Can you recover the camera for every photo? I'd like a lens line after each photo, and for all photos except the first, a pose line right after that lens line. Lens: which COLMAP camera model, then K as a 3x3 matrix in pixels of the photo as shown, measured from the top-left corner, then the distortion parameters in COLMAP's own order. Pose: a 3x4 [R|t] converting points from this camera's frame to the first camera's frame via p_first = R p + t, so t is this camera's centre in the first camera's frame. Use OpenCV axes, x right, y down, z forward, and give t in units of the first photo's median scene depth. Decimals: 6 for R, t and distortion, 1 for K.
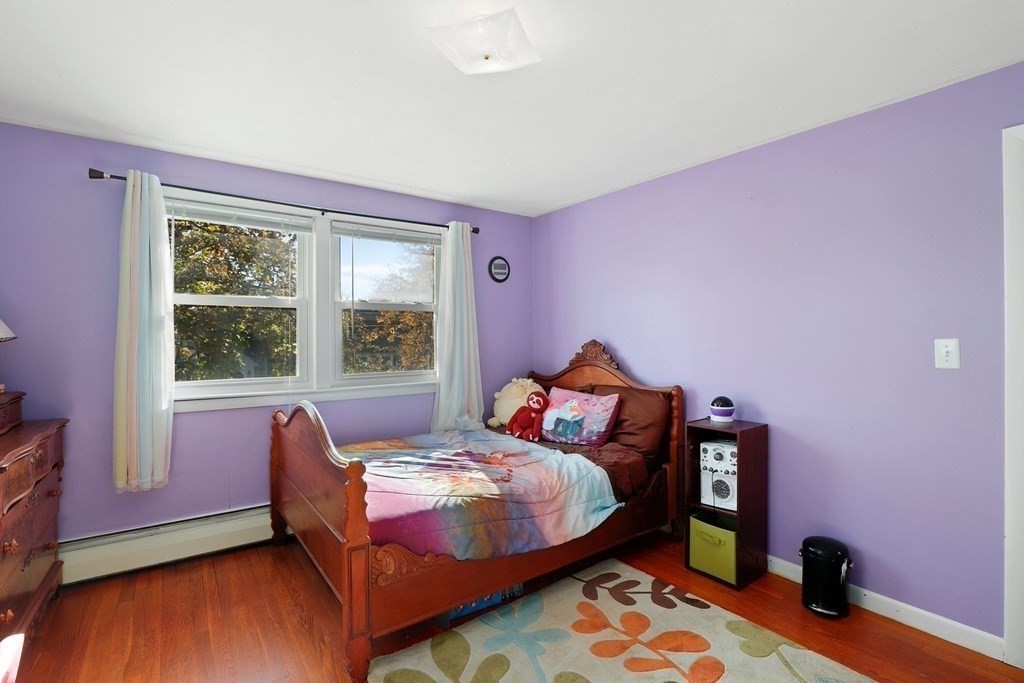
lens RADIAL K [[469.6, 0, 509.6], [0, 469.6, 335.1], [0, 0, 1]] dist [-0.024778, 0.000057]
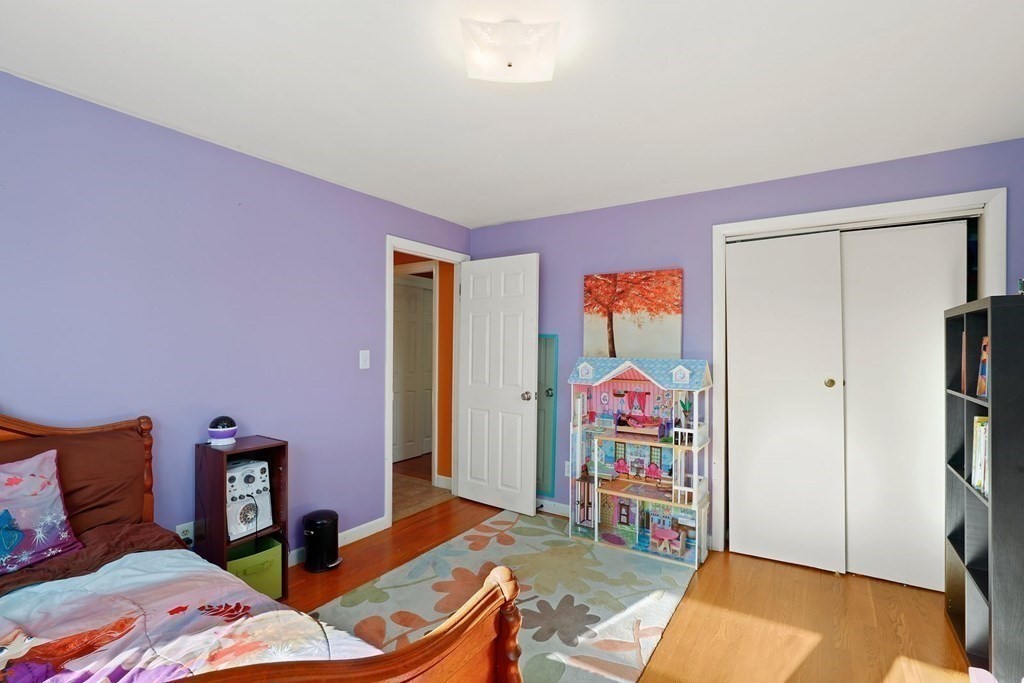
lens RADIAL K [[469.6, 0, 511.1], [0, 469.6, 345.7], [0, 0, 1]] dist [-0.024778, 0.000057]
pose [[-0.333976, 0.004684, 0.942570, -0.599903], [-0.006164, 0.999955, -0.007153, -0.000584], [-0.942561, -0.008199, -0.333932, 0.825458]]
